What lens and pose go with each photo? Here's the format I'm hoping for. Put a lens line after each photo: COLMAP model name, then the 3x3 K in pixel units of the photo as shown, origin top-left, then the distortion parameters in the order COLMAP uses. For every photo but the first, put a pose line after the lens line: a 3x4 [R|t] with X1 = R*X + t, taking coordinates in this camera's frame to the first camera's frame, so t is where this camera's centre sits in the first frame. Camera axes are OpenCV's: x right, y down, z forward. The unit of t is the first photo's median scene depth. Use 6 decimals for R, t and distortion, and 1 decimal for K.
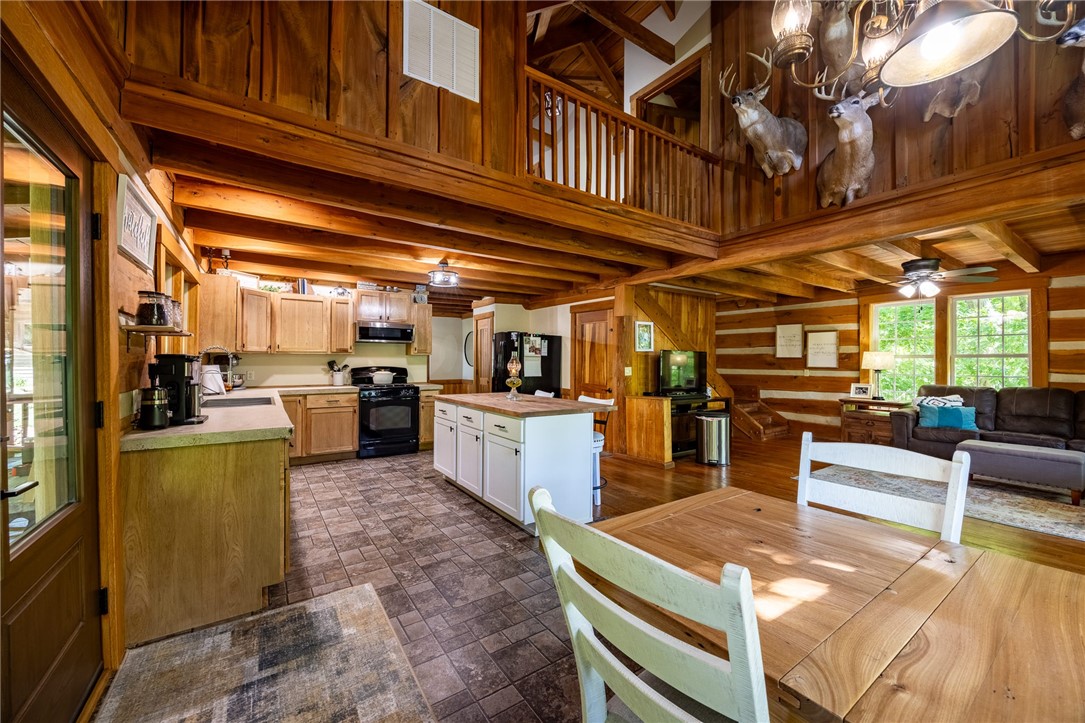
lens RADIAL K [[375.9, 0, 573.6], [0, 375.9, 353.5], [0, 0, 1]] dist [0.001452, -0.000200]
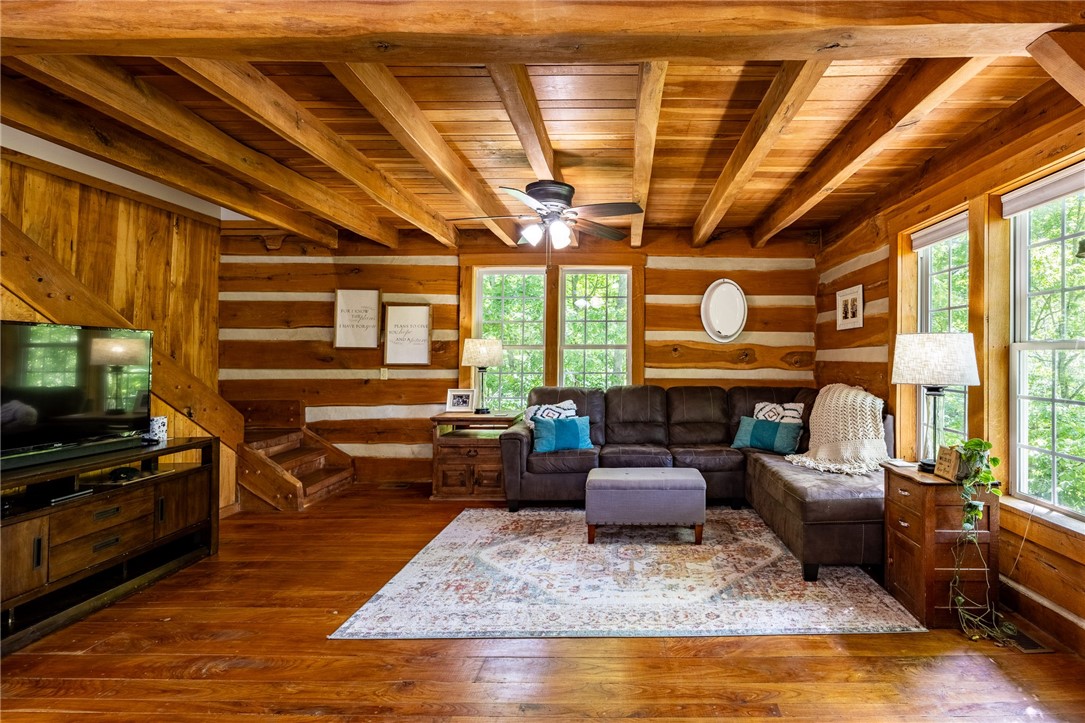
lens RADIAL K [[499.8, 0, 596.5], [0, 499.8, 347.6], [0, 0, 1]] dist [-0.017679, 0.001377]
pose [[0.595004, 0.009865, 0.803662, 0.244823], [-0.015308, 0.999882, -0.000940, 0.007893], [-0.803577, -0.011743, 0.595085, 0.346381]]
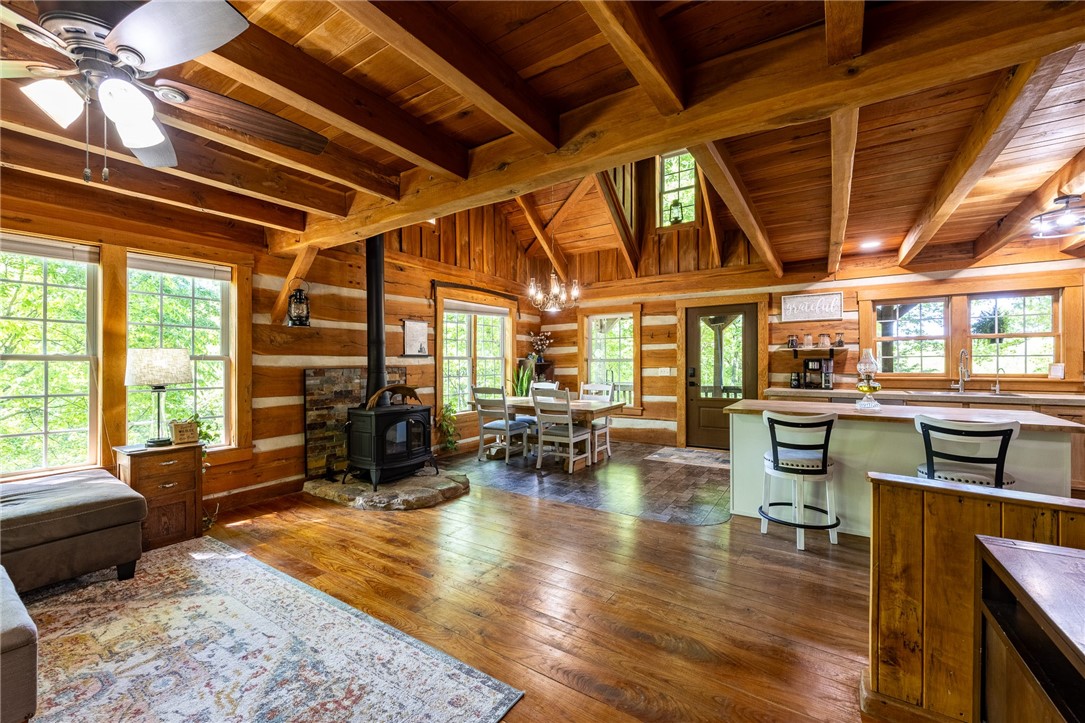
lens RADIAL K [[467.1, 0, 543.1], [0, 467.1, 359.2], [0, 0, 1]] dist [-0.012721, 0.000084]
pose [[-0.921831, -0.003120, -0.387579, 0.562851], [0.008299, 0.999579, -0.027784, 0.026085], [0.387503, -0.028829, -0.921418, 1.088977]]
